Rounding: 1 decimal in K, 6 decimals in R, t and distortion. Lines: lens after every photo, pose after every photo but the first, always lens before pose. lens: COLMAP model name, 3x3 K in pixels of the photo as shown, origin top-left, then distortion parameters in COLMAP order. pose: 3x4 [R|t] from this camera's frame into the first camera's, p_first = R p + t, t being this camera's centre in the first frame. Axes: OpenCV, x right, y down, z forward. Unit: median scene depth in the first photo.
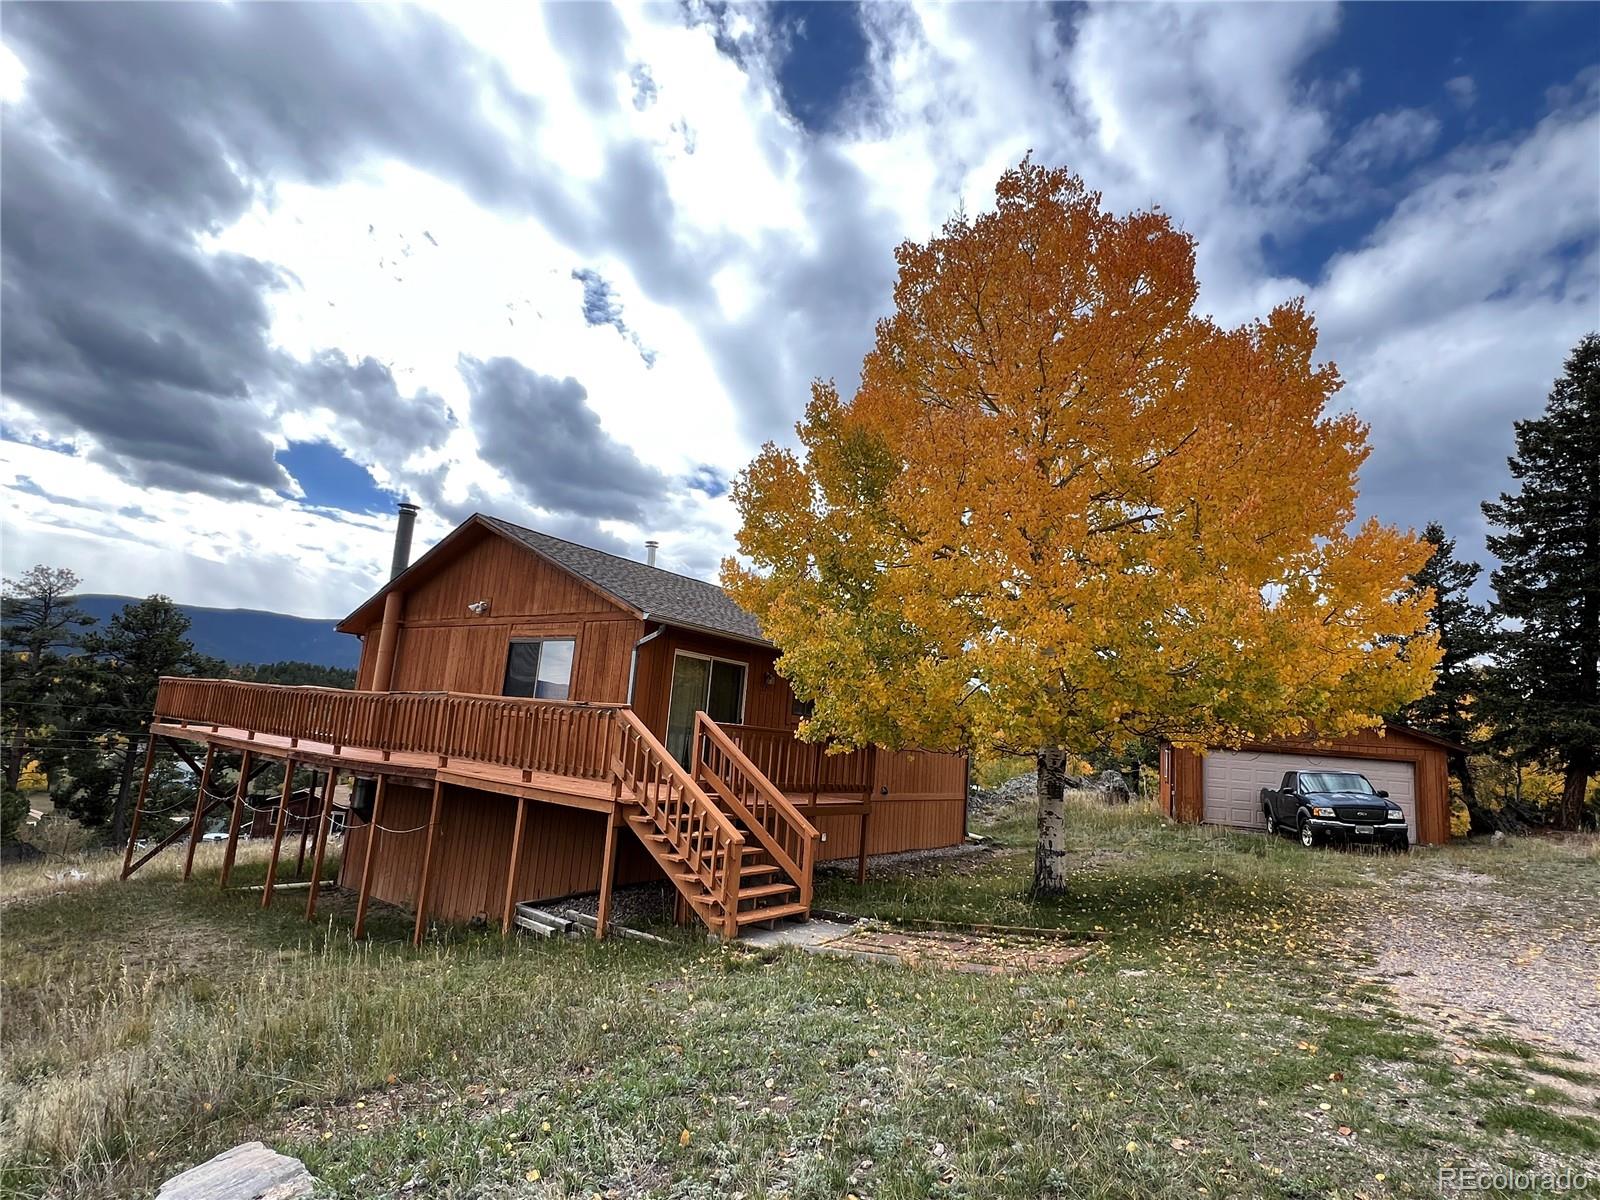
lens RADIAL K [[810.5, 0, 803.3], [0, 810.5, 615.8], [0, 0, 1]] dist [0.000683, -0.000072]
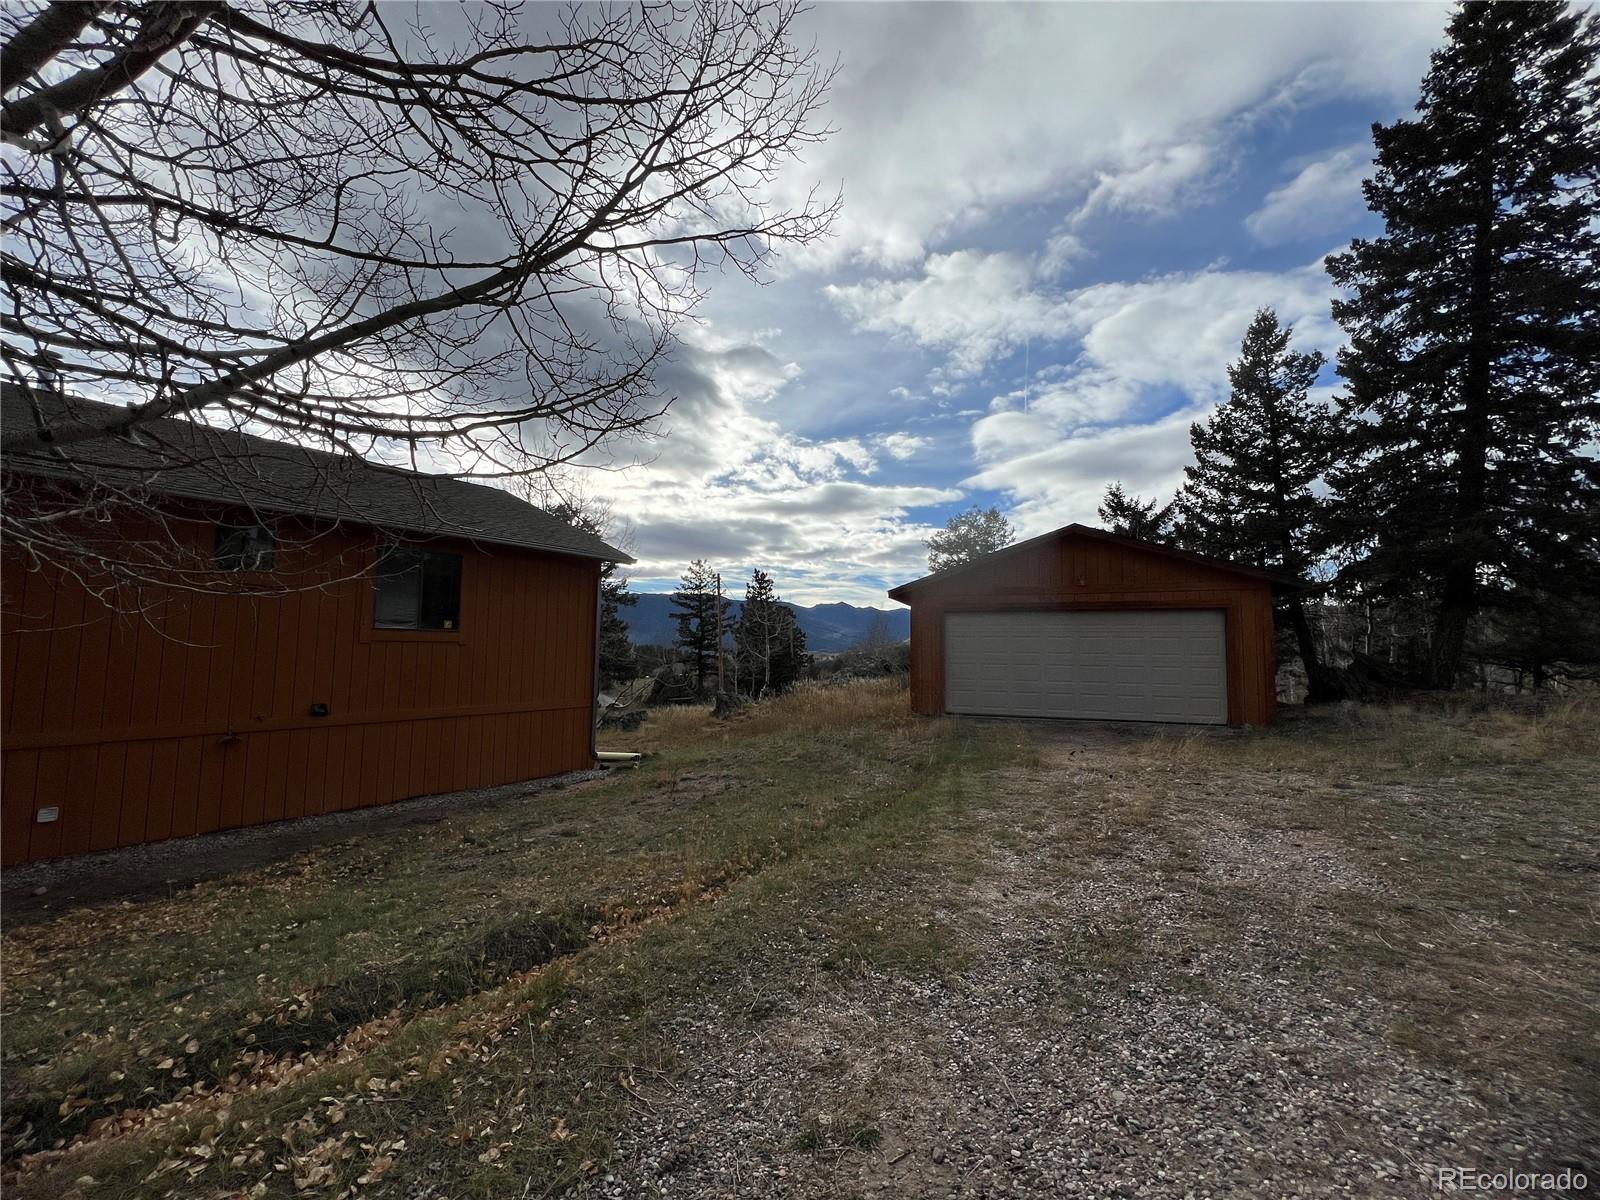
lens RADIAL K [[635.4, 0, 797.5], [0, 635.4, 601.6], [0, 0, 1]] dist [0.000353, -0.000028]
pose [[0.997842, -0.065666, 0.000528, 0.344659], [0.065384, 0.994245, 0.084864, 0.092146], [-0.006098, -0.084646, 0.996392, 0.410383]]
